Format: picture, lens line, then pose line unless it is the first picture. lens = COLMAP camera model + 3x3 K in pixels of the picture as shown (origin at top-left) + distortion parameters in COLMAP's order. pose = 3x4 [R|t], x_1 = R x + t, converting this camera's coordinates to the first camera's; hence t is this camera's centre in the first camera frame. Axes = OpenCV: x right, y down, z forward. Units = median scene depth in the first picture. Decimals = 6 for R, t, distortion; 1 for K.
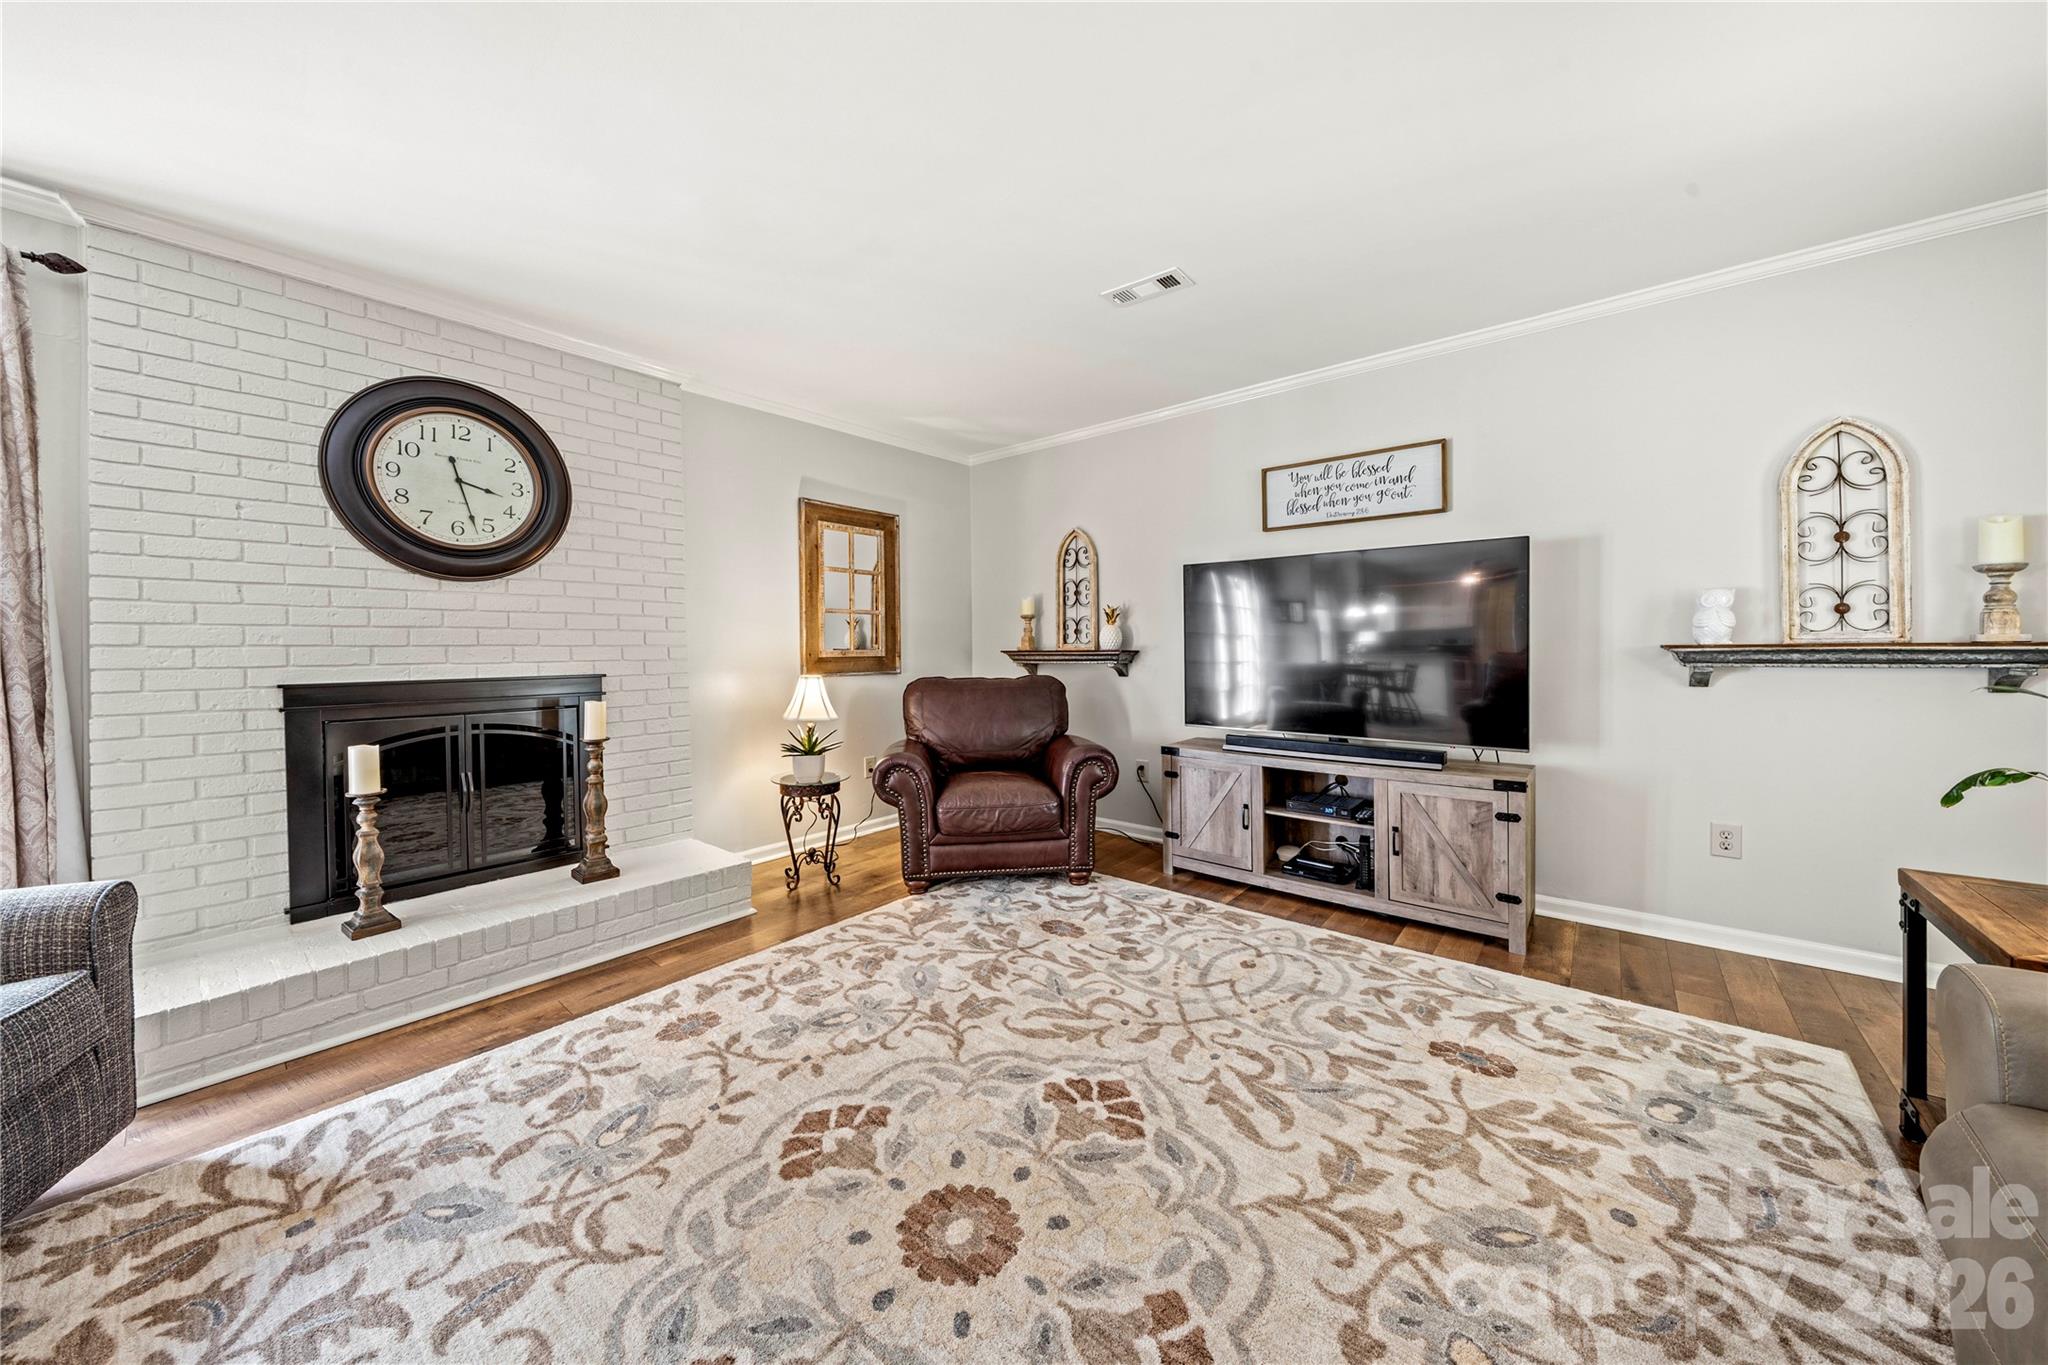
lens RADIAL K [[709.7, 0, 1002.6], [0, 709.7, 652.4], [0, 0, 1]] dist [-0.000807, -0.000098]
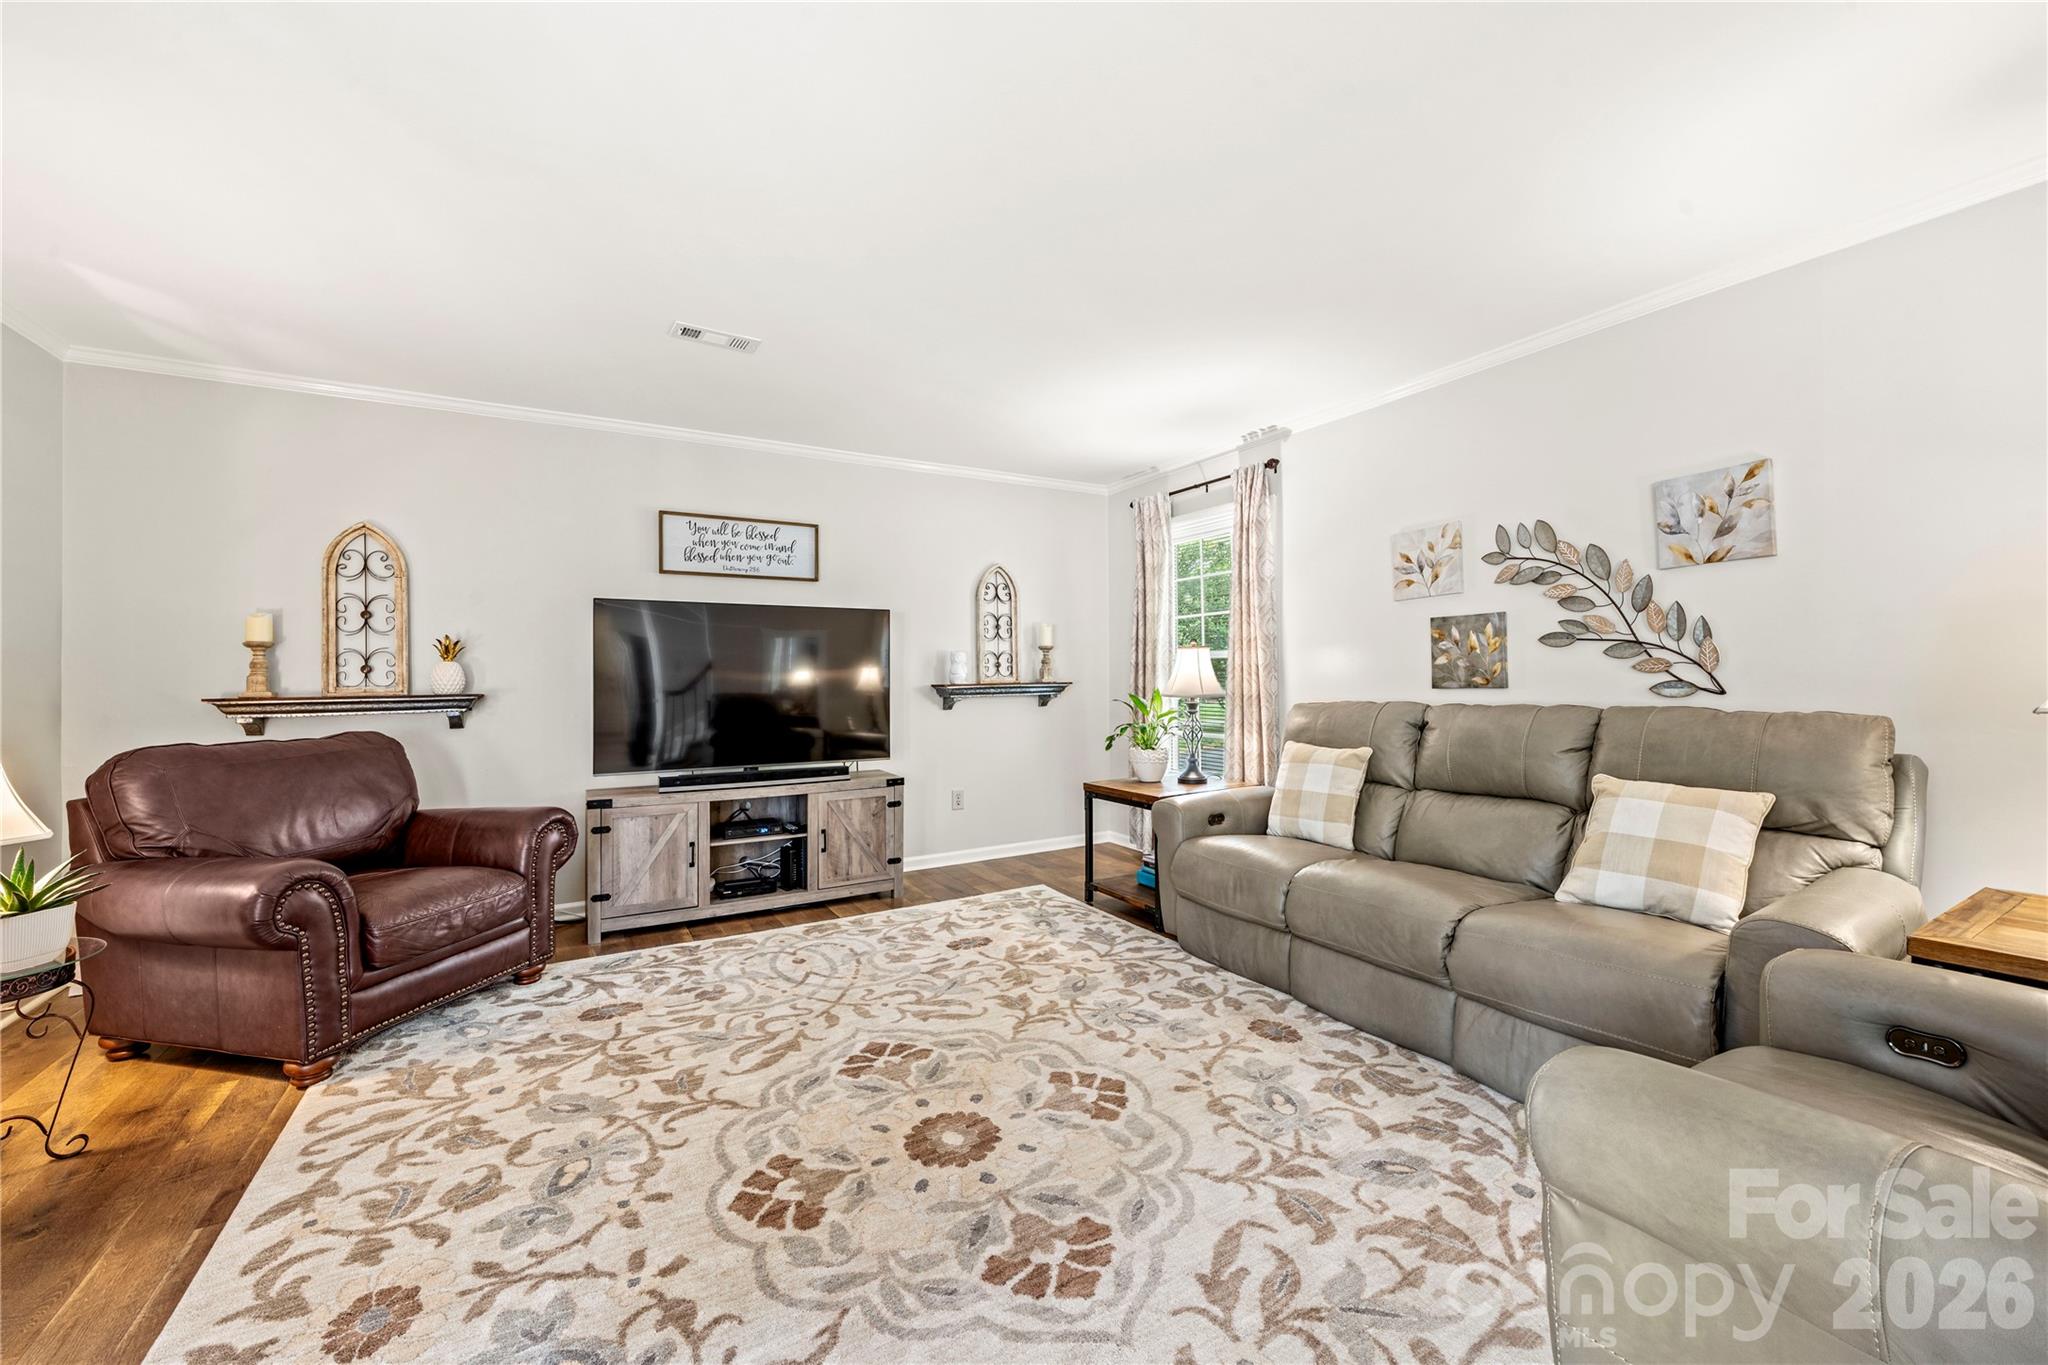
lens RADIAL K [[810.3, 0, 1025.0], [0, 810.3, 672.8], [0, 0, 1]] dist [0.006314, -0.002529]
pose [[0.327419, 0.014631, 0.944766, -0.726605], [0.019213, 0.999570, -0.022139, 0.007556], [-0.944684, 0.025401, 0.326998, 0.195384]]
